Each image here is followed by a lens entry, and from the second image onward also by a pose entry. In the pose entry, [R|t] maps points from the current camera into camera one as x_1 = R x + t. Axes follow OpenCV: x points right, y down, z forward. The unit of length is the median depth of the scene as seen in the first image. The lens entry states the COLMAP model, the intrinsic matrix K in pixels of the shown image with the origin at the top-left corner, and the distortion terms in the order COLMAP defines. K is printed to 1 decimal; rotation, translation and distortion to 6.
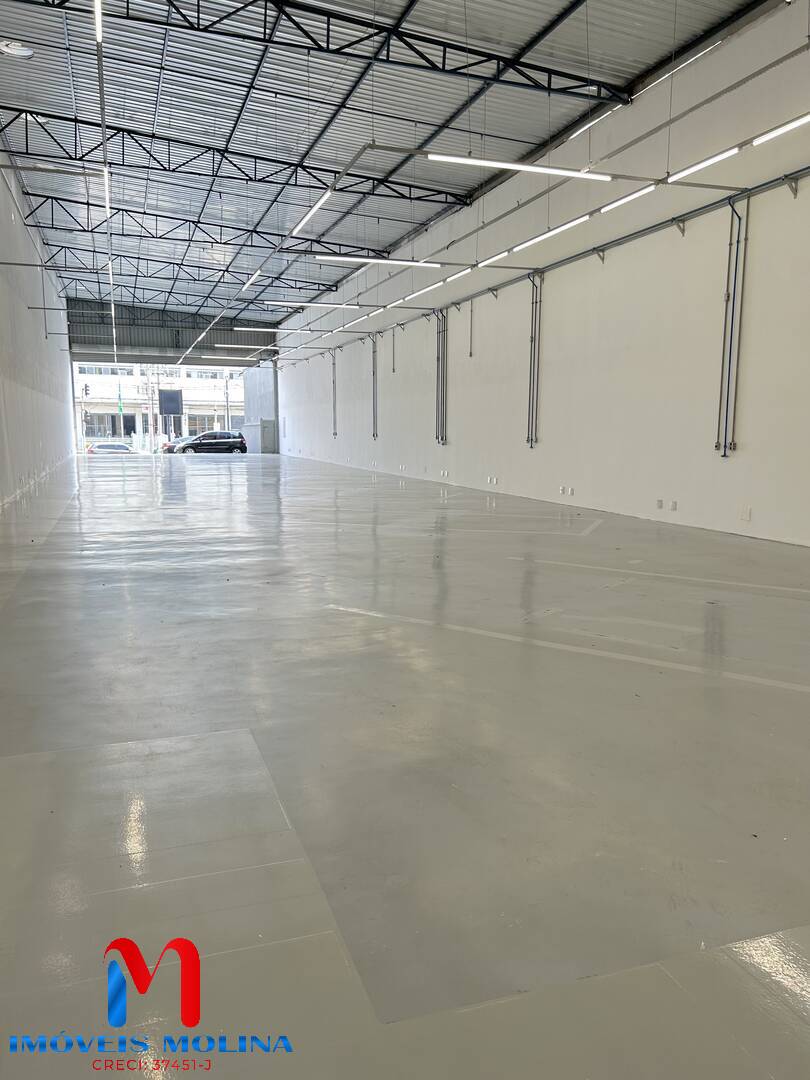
lens RADIAL K [[804.7, 0, 405.0], [0, 804.7, 540.0], [0, 0, 1]] dist [0.001378, 0.001221]
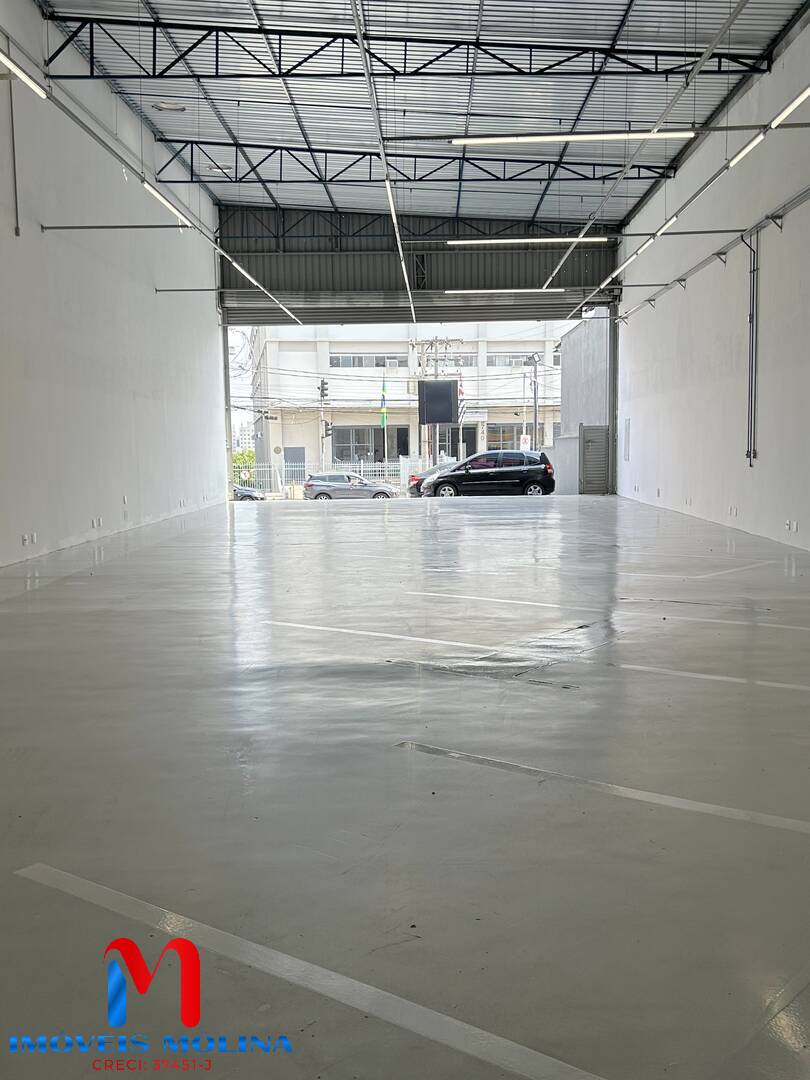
lens RADIAL K [[1133.2, 0, 405.0], [0, 1133.2, 540.0], [0, 0, 1]] dist [0.104997, 0.011973]
pose [[0.936986, 0.007503, -0.349286, -0.036575], [-0.025764, 0.998531, -0.047667, -0.043104], [0.348416, 0.053662, 0.935803, 0.308407]]
